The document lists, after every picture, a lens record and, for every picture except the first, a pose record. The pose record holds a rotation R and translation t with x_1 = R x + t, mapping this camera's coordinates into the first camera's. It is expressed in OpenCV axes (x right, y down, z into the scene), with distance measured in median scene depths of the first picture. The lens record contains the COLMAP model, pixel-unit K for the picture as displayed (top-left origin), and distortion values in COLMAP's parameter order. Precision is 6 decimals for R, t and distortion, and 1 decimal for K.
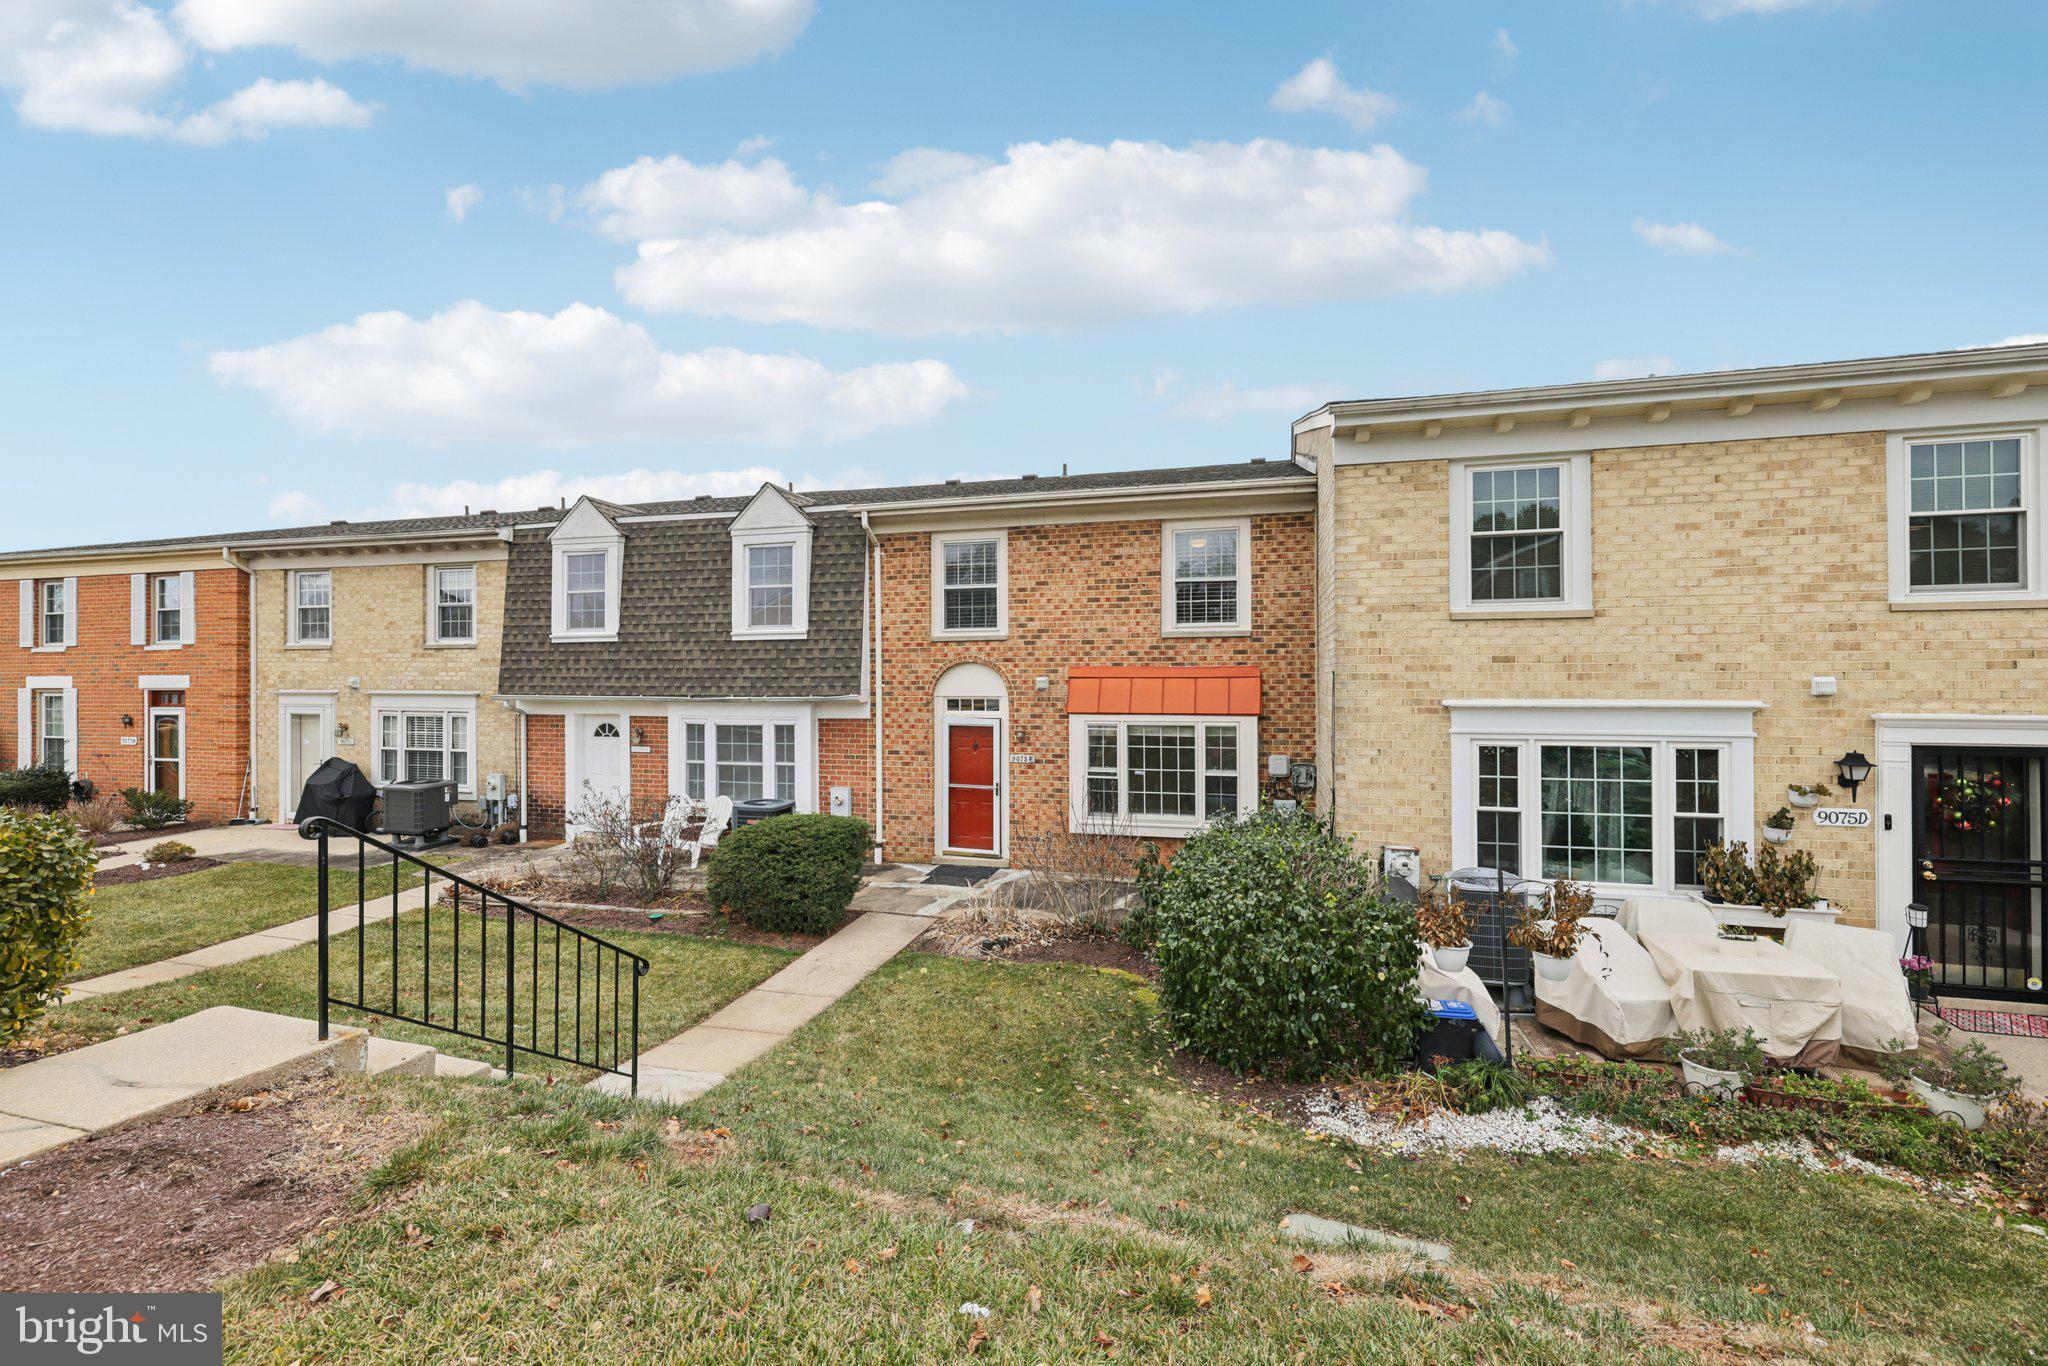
lens RADIAL K [[872.5, 0, 1012.5], [0, 872.5, 673.2], [0, 0, 1]] dist [-0.000577, 0.000797]
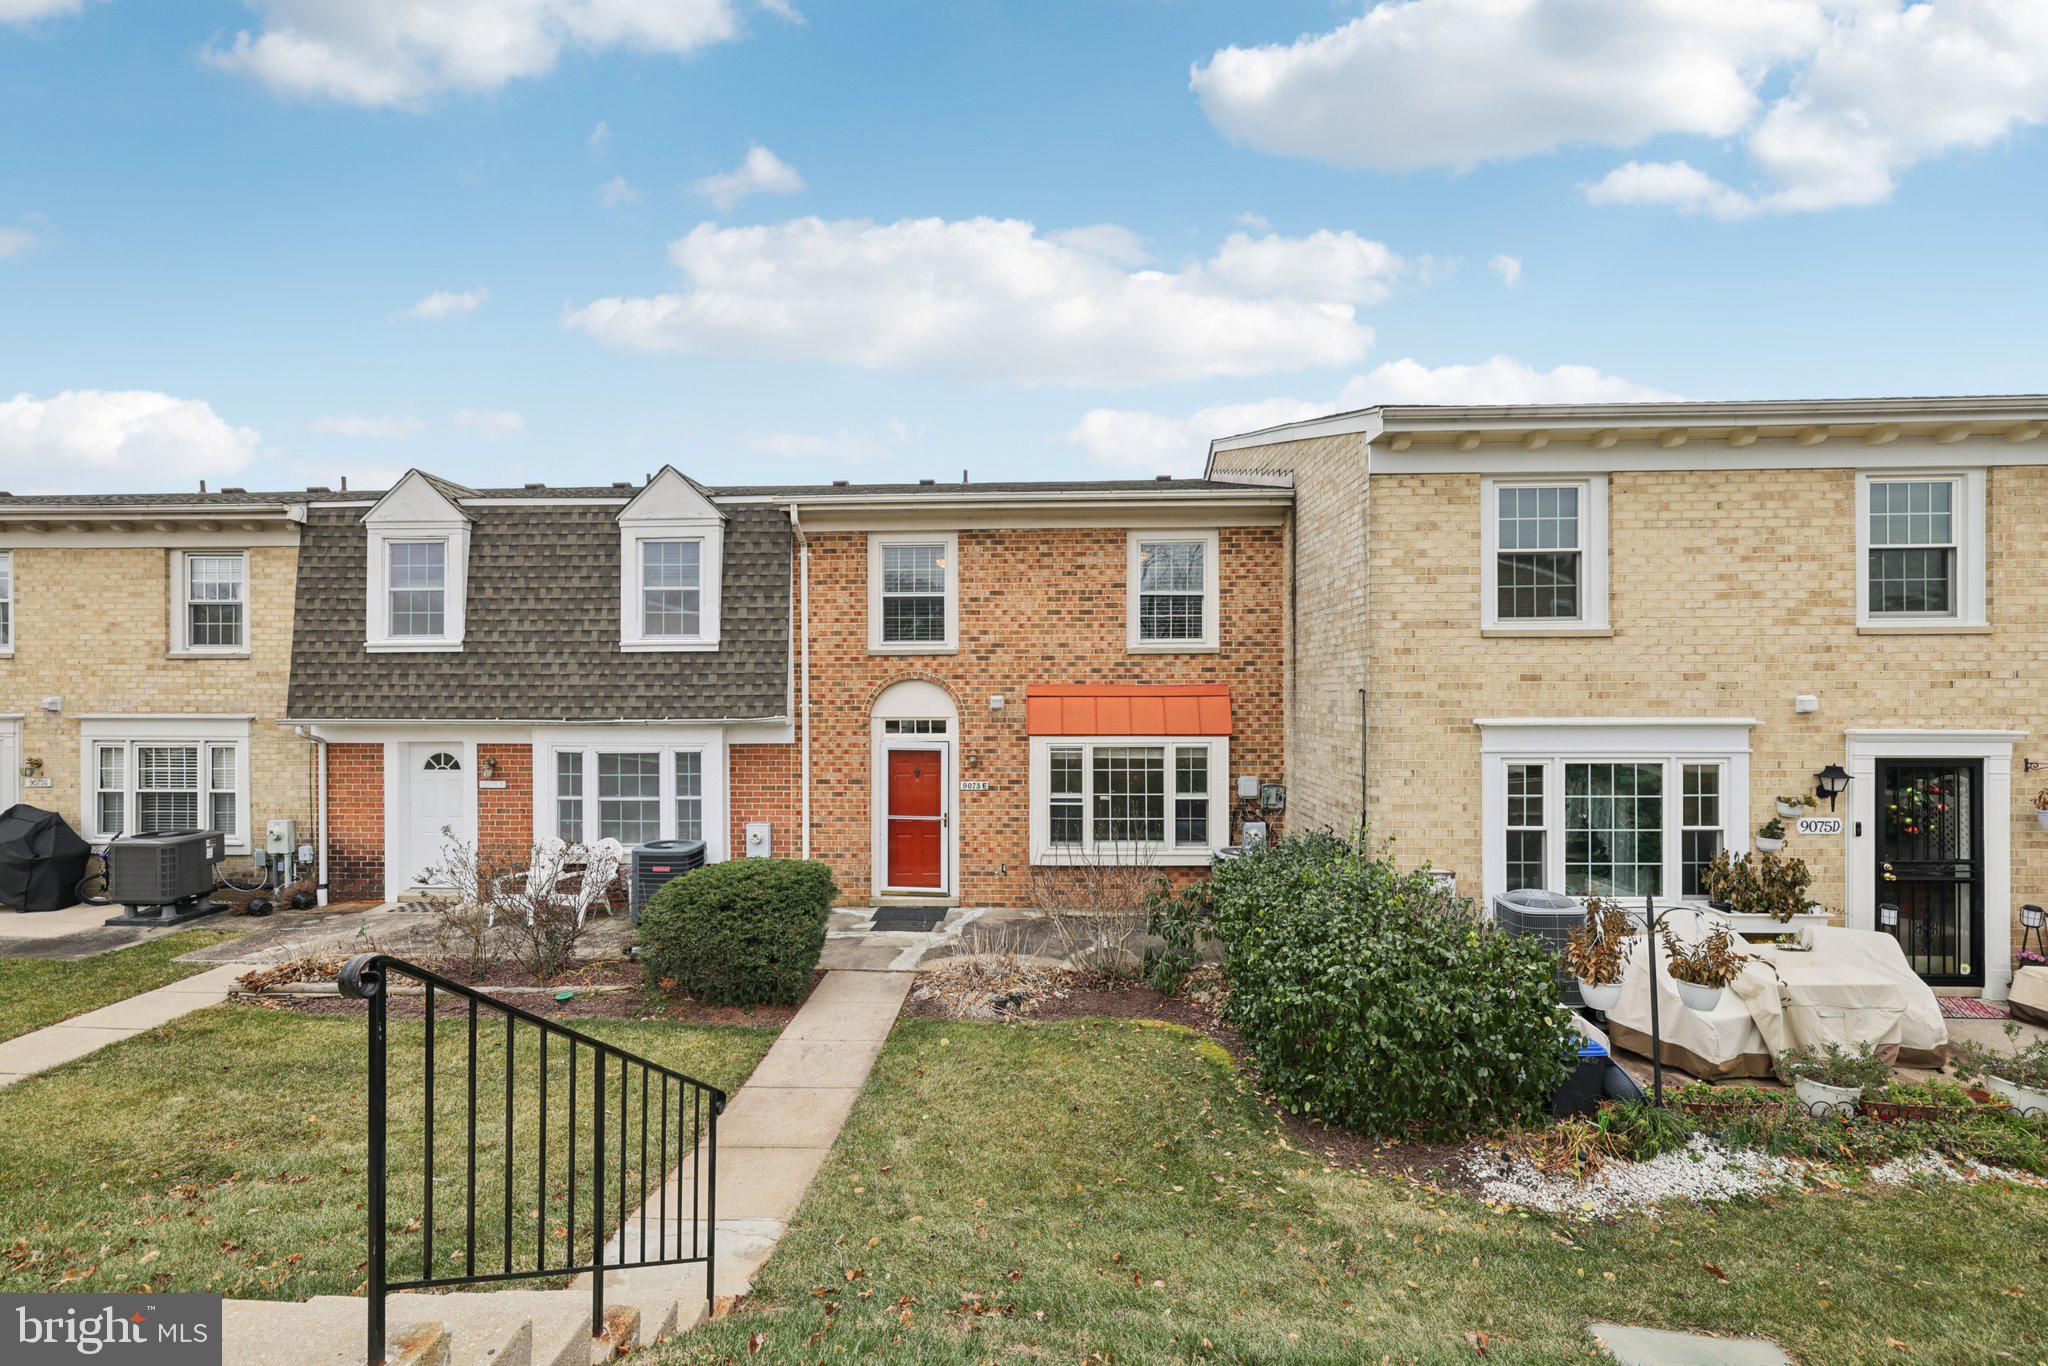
lens RADIAL K [[866.1, 0, 1017.6], [0, 866.1, 695.0], [0, 0, 1]] dist [-0.000410, 0.000408]
pose [[0.973415, 0.000077, 0.229047, -0.151967], [-0.000796, 0.999995, 0.003045, 0.000910], [-0.229046, -0.003147, 0.973410, 0.111821]]
